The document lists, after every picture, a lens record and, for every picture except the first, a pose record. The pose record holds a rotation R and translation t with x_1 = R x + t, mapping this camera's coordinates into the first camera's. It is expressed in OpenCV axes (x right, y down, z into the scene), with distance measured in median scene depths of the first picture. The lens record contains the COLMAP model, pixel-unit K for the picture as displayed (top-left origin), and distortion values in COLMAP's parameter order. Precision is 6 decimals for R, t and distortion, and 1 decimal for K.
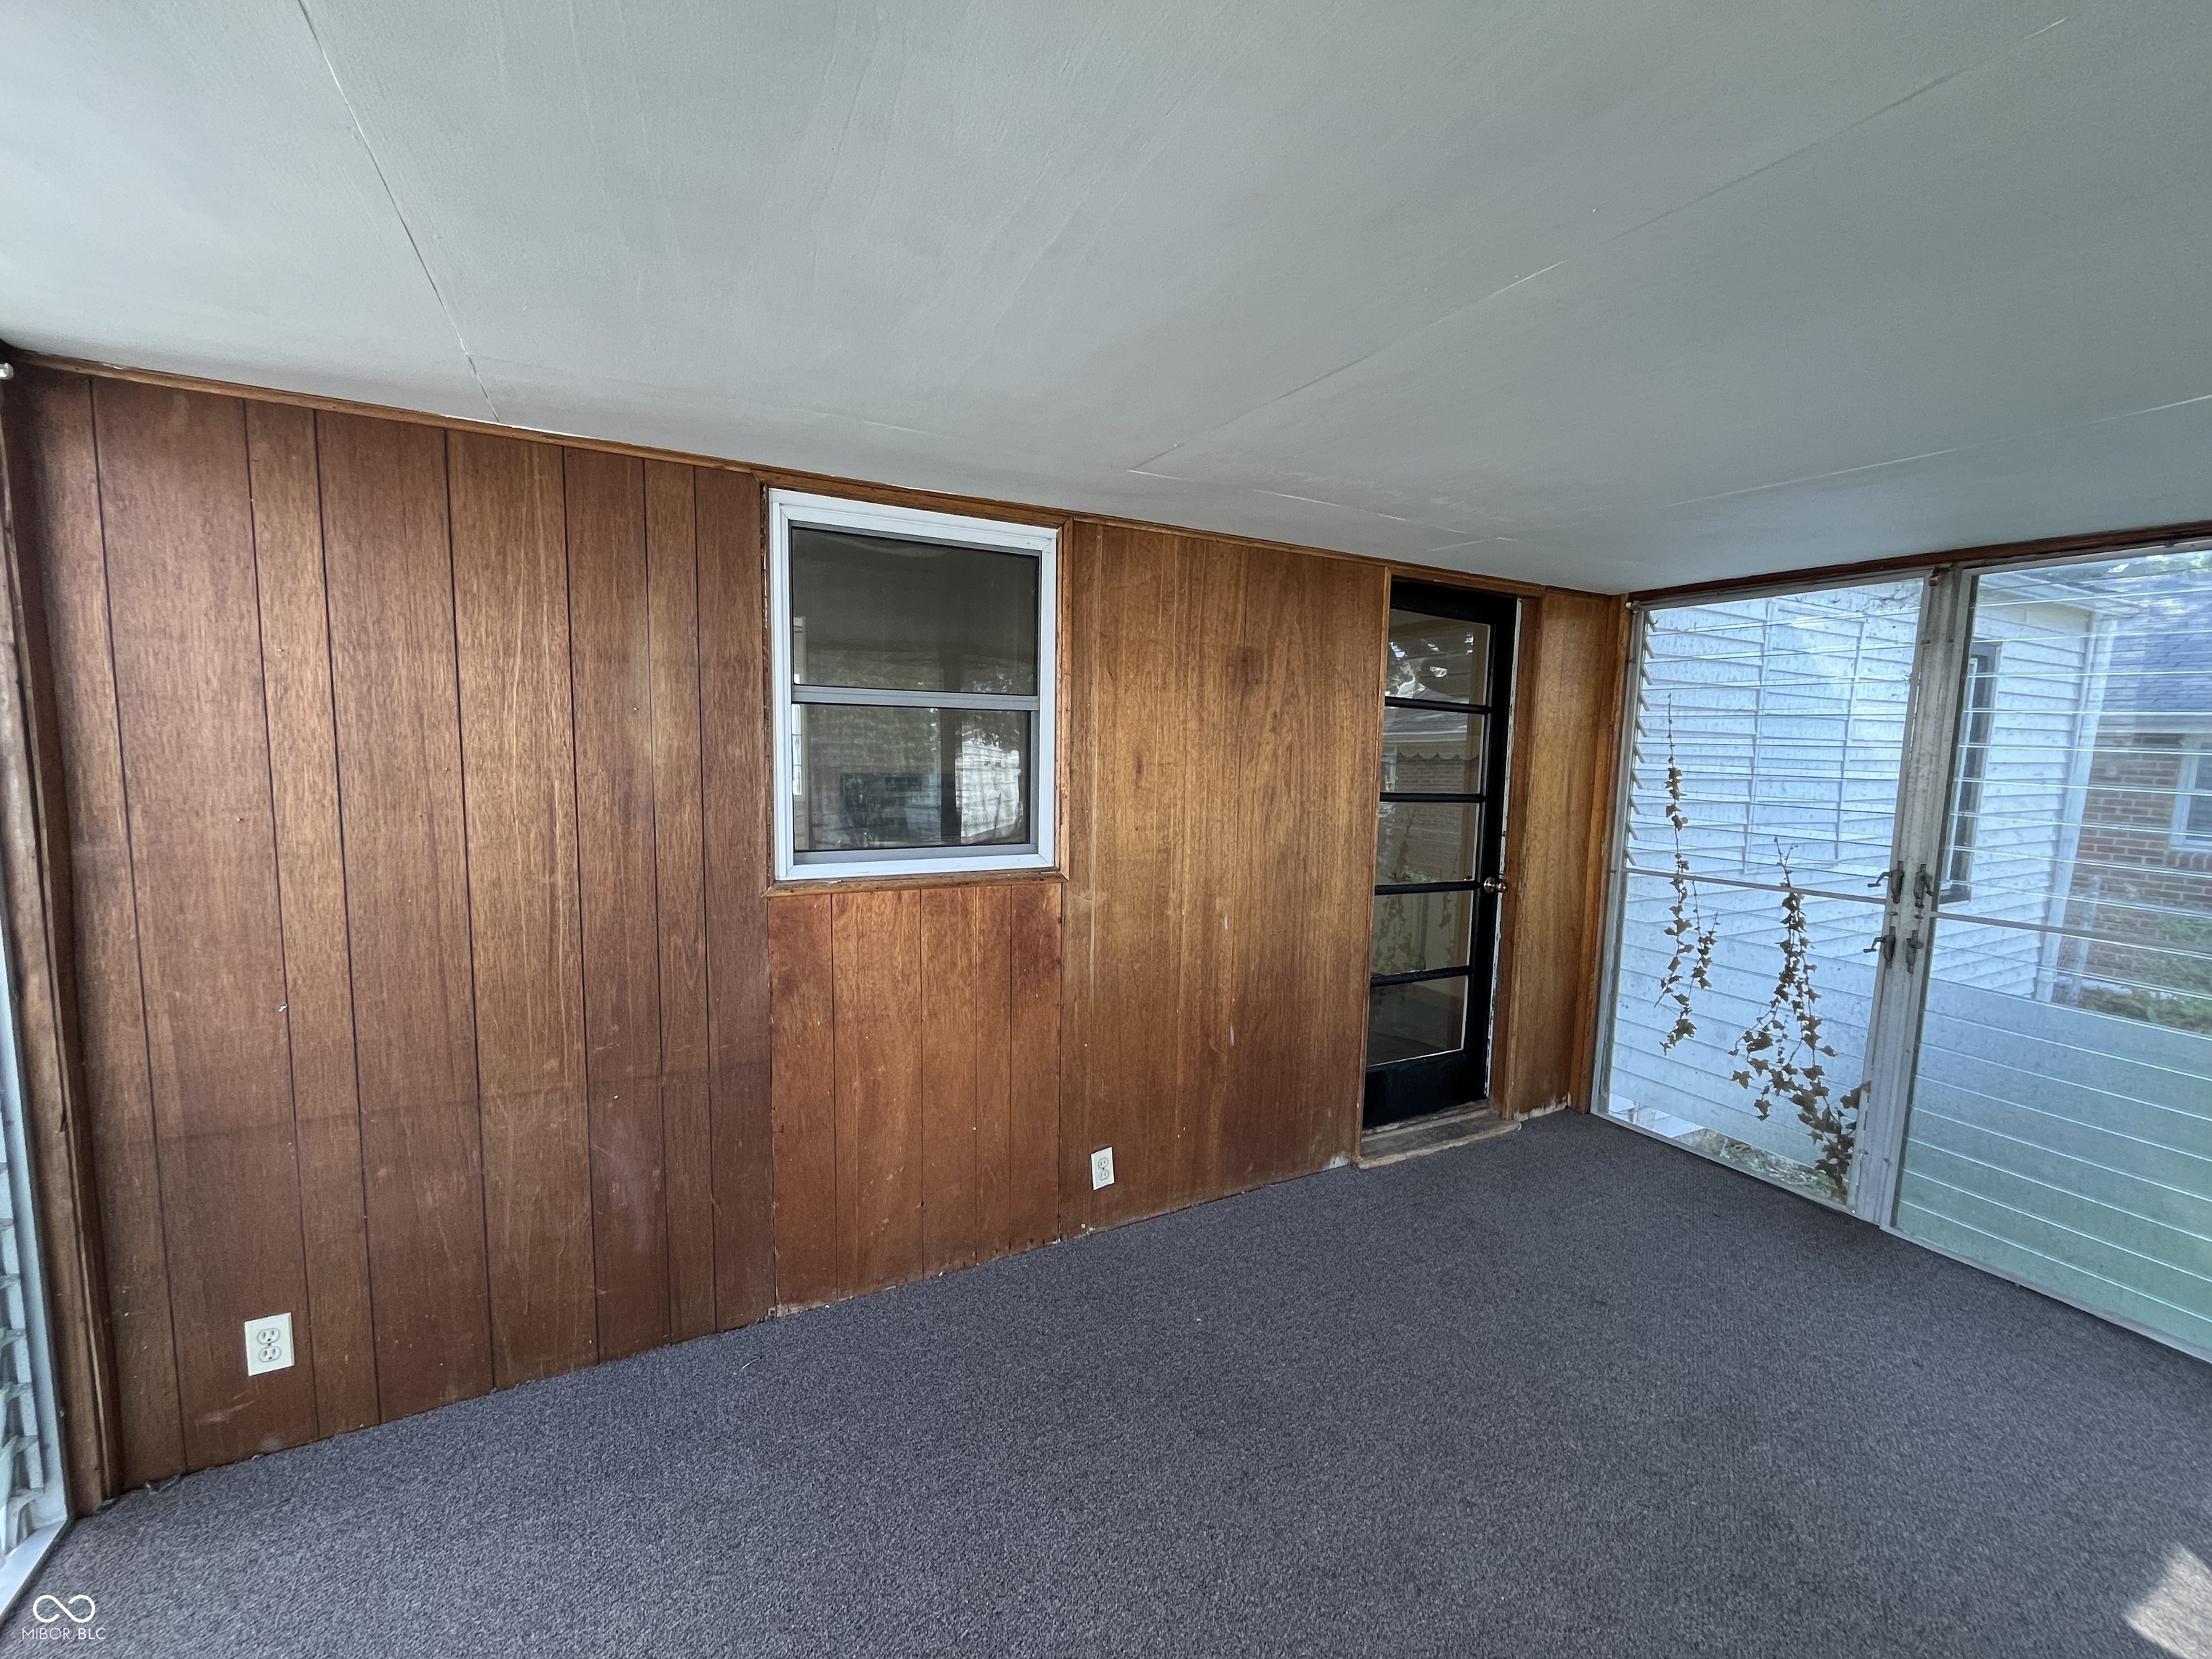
lens RADIAL K [[897.5, 0, 1107.9], [0, 897.5, 829.1], [0, 0, 1]] dist [-0.003445, -0.000237]
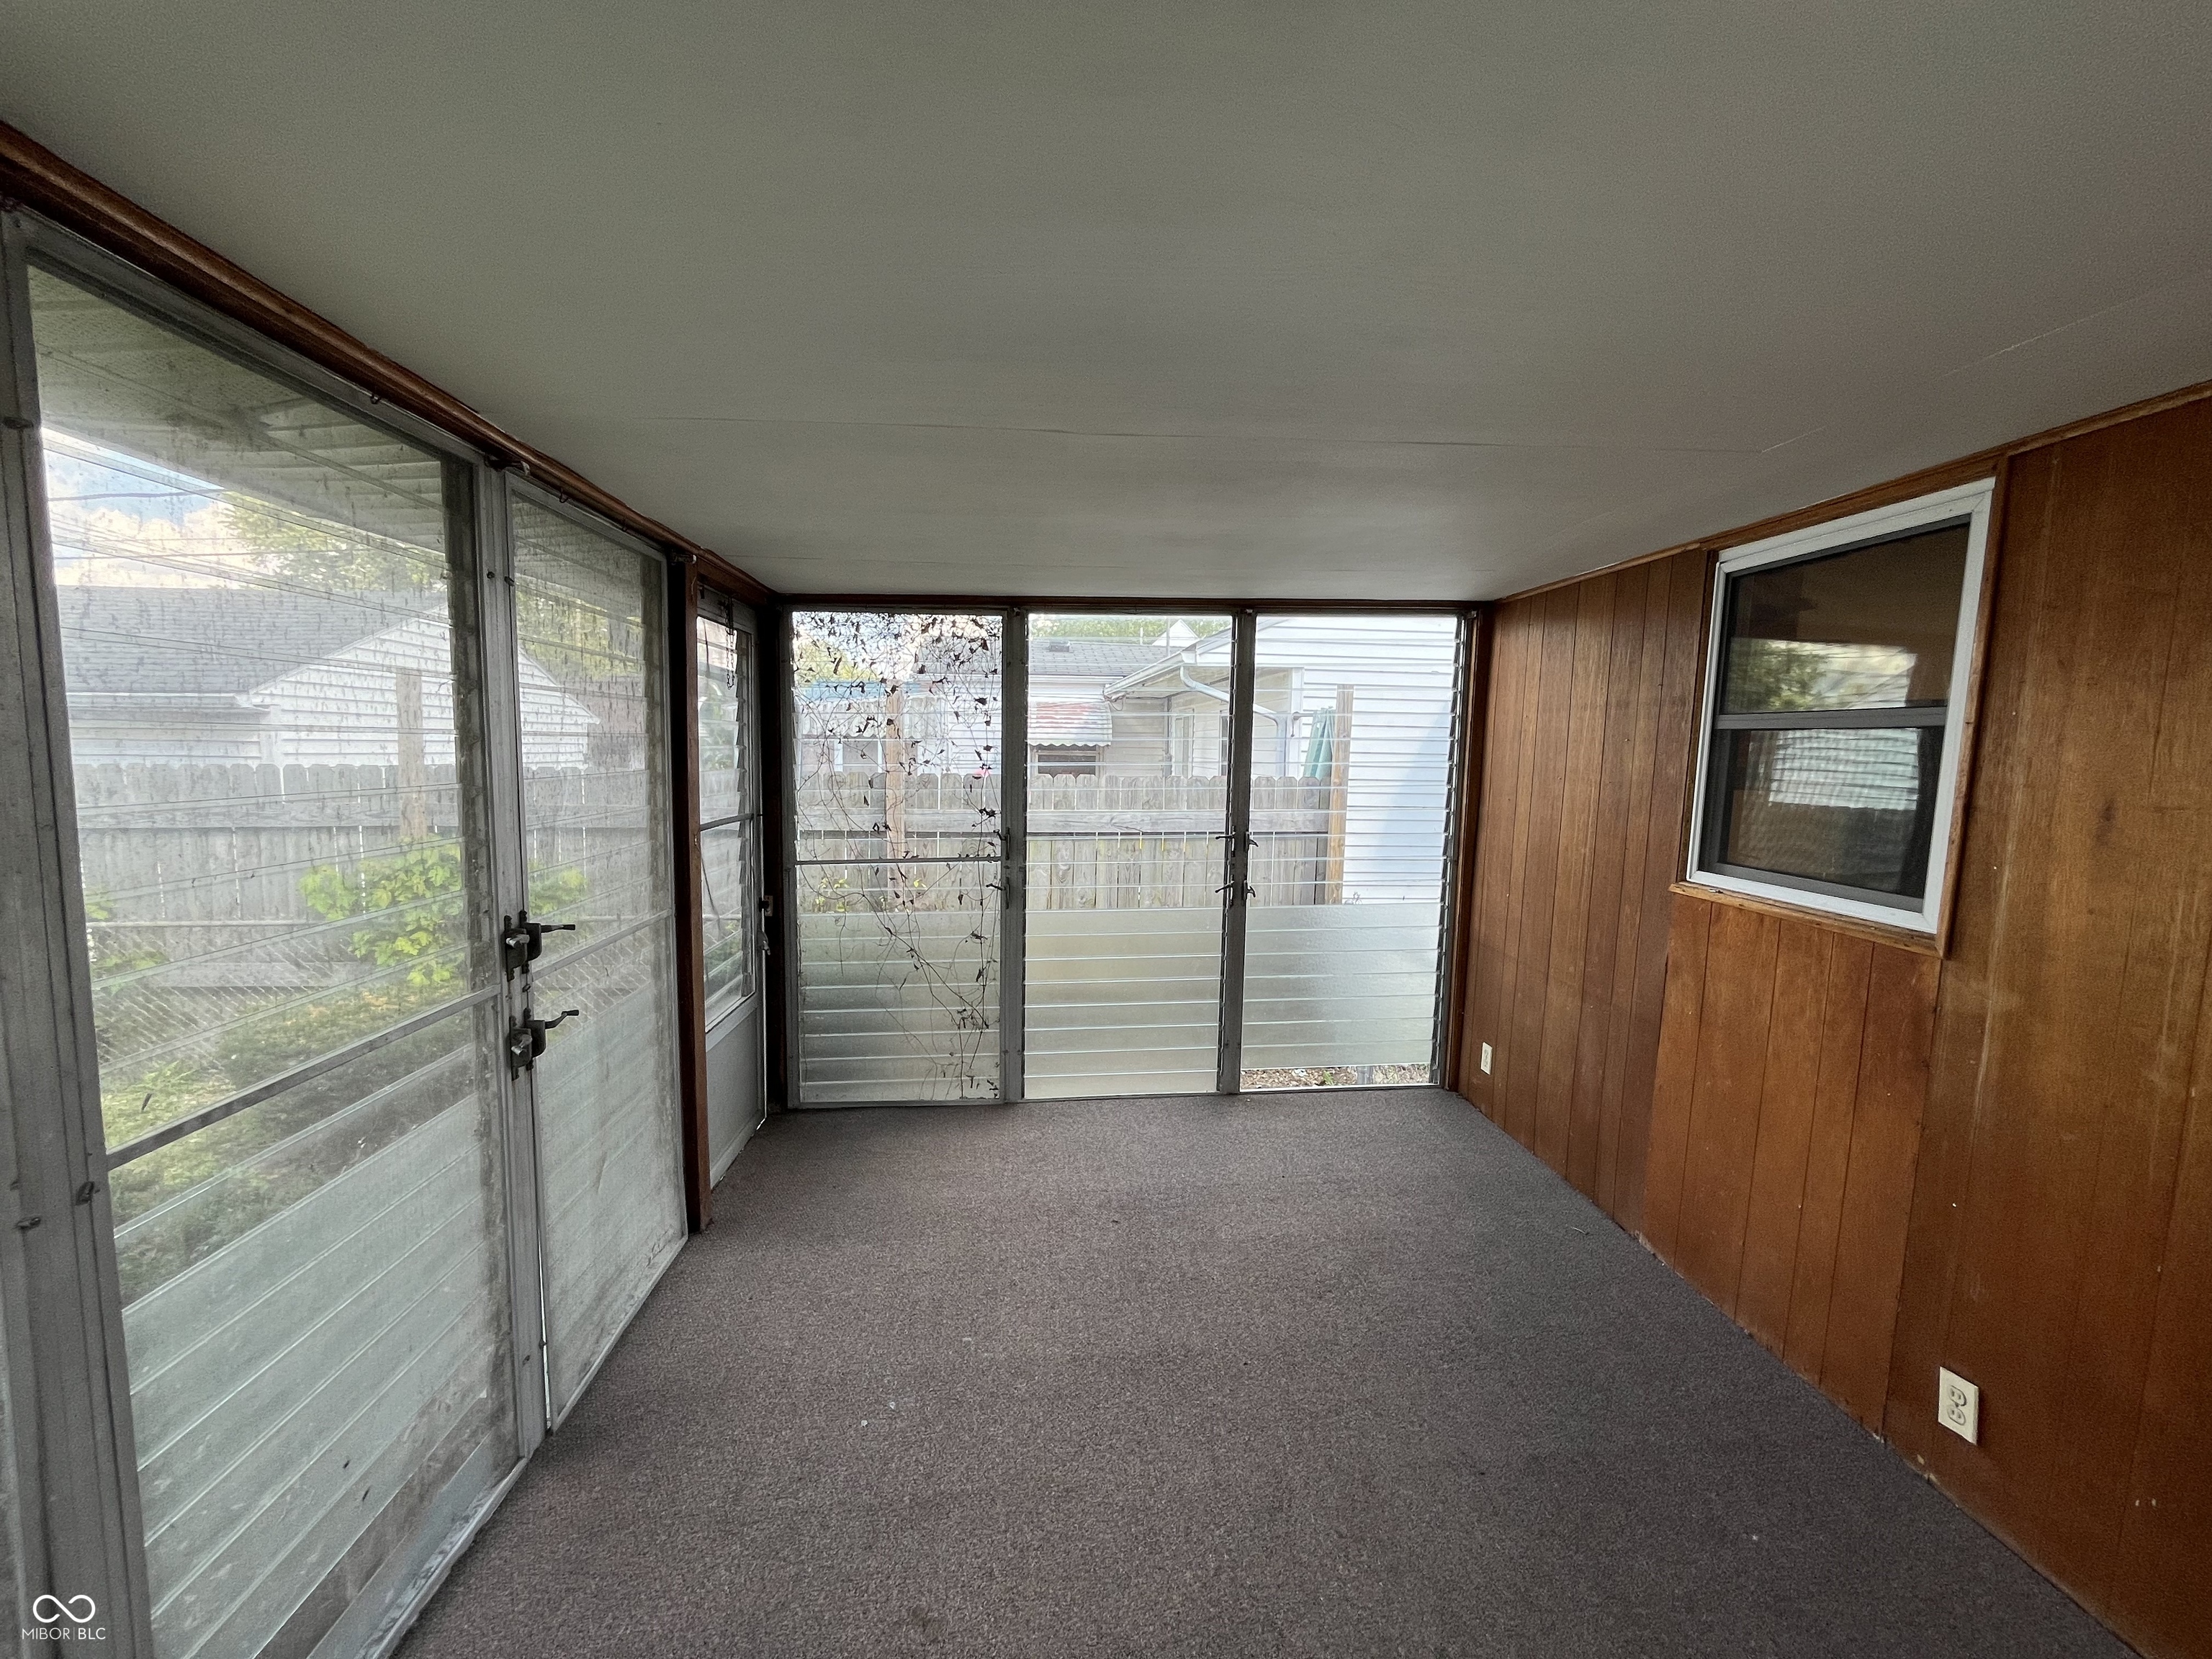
lens RADIAL K [[897.5, 0, 1109.1], [0, 897.5, 835.5], [0, 0, 1]] dist [-0.003445, -0.000237]
pose [[-0.389155, 0.062142, -0.919074, 1.048302], [-0.127299, 0.984521, 0.120468, -0.049009], [0.912334, 0.163878, -0.375221, 0.765522]]
